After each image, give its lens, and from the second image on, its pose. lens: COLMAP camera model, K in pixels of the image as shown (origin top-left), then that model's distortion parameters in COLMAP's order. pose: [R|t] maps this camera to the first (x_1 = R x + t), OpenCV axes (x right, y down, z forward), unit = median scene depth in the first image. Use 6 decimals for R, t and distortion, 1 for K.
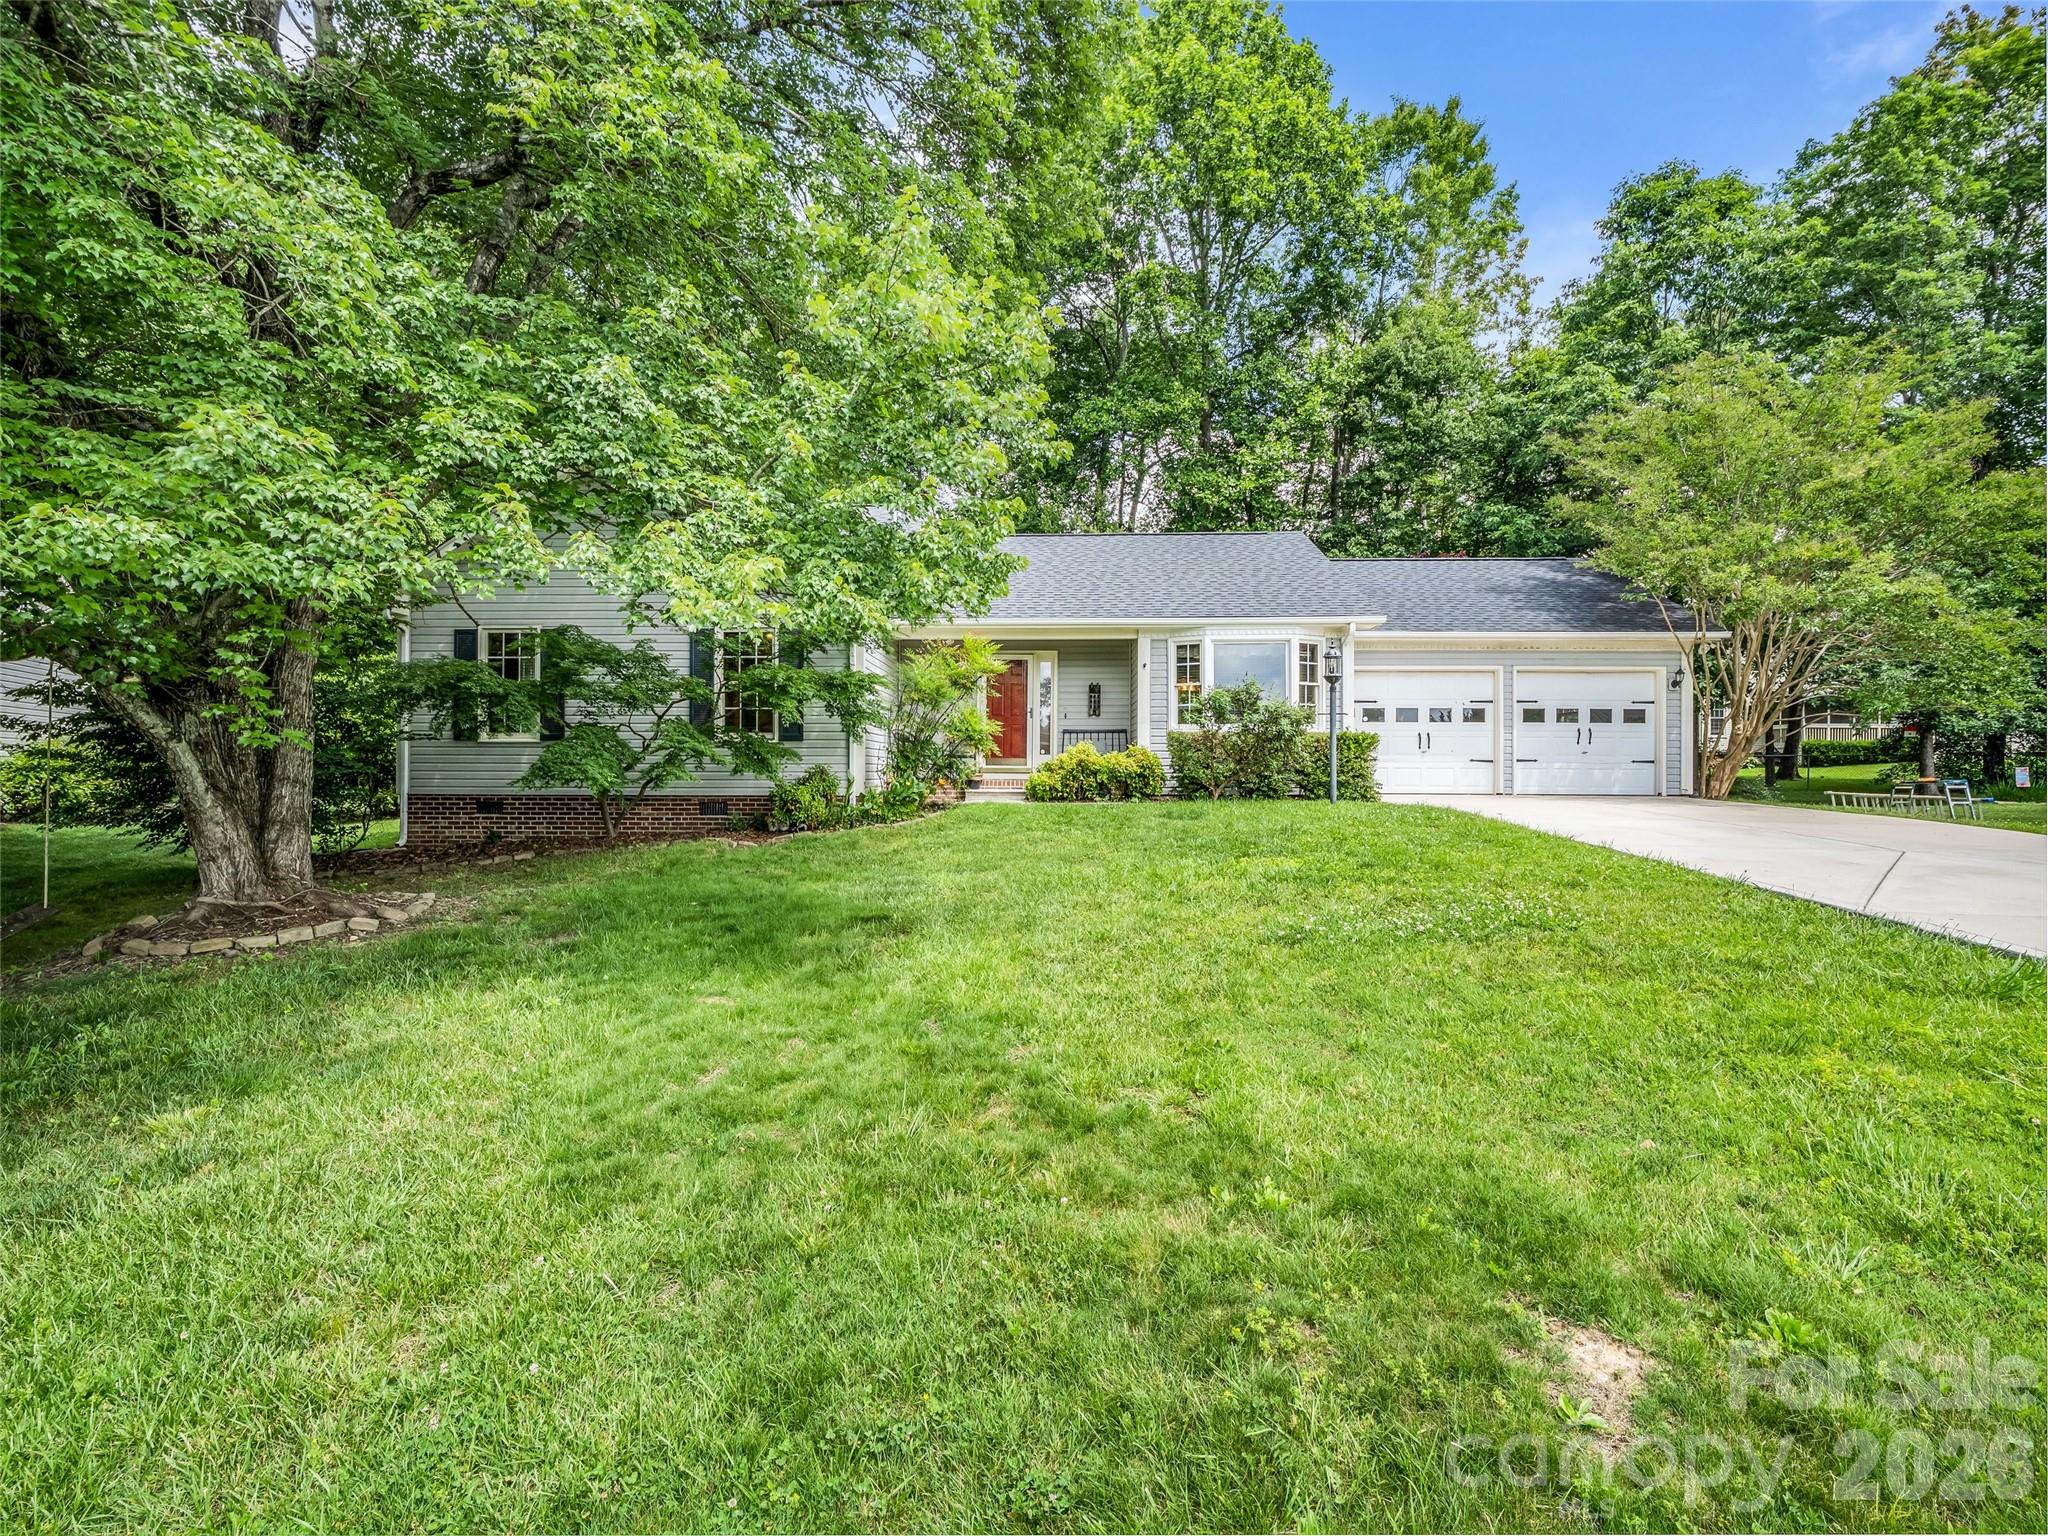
lens RADIAL K [[985.6, 0, 1016.1], [0, 985.6, 761.2], [0, 0, 1]] dist [-0.011572, -0.000747]
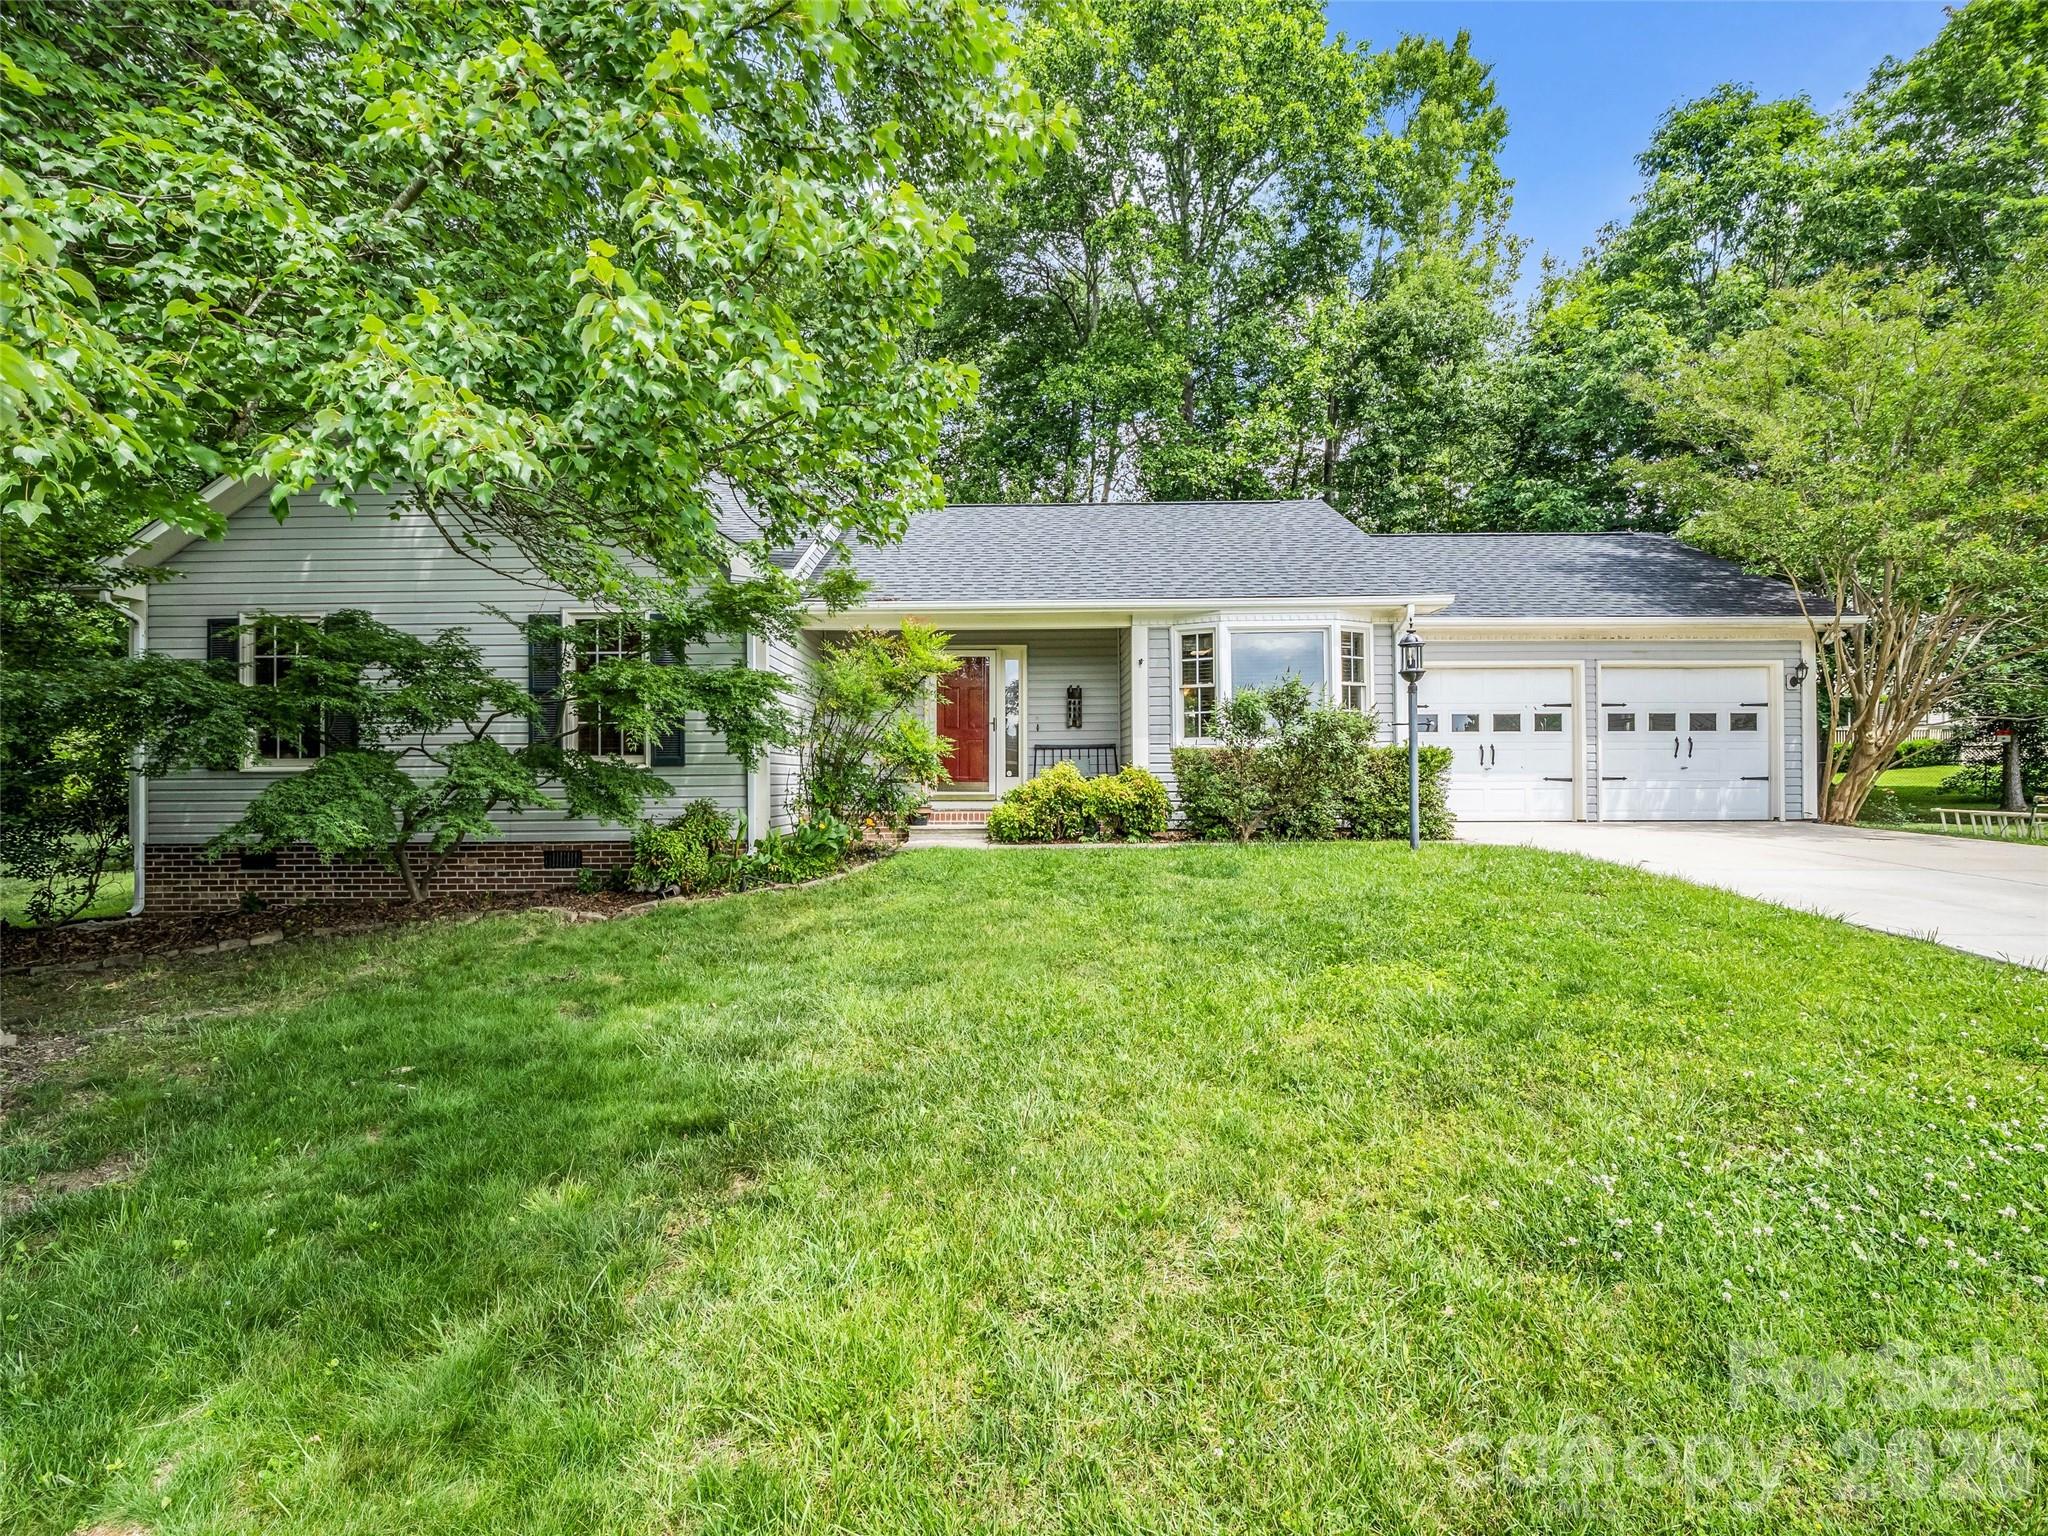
lens RADIAL K [[1008.4, 0, 1014.2], [0, 1008.4, 766.5], [0, 0, 1]] dist [-0.008807, -0.001699]
pose [[0.999390, -0.010266, 0.033381, 0.004149], [0.010419, 0.999936, -0.004417, -0.012106], [-0.033334, 0.004762, 0.999433, 0.199407]]
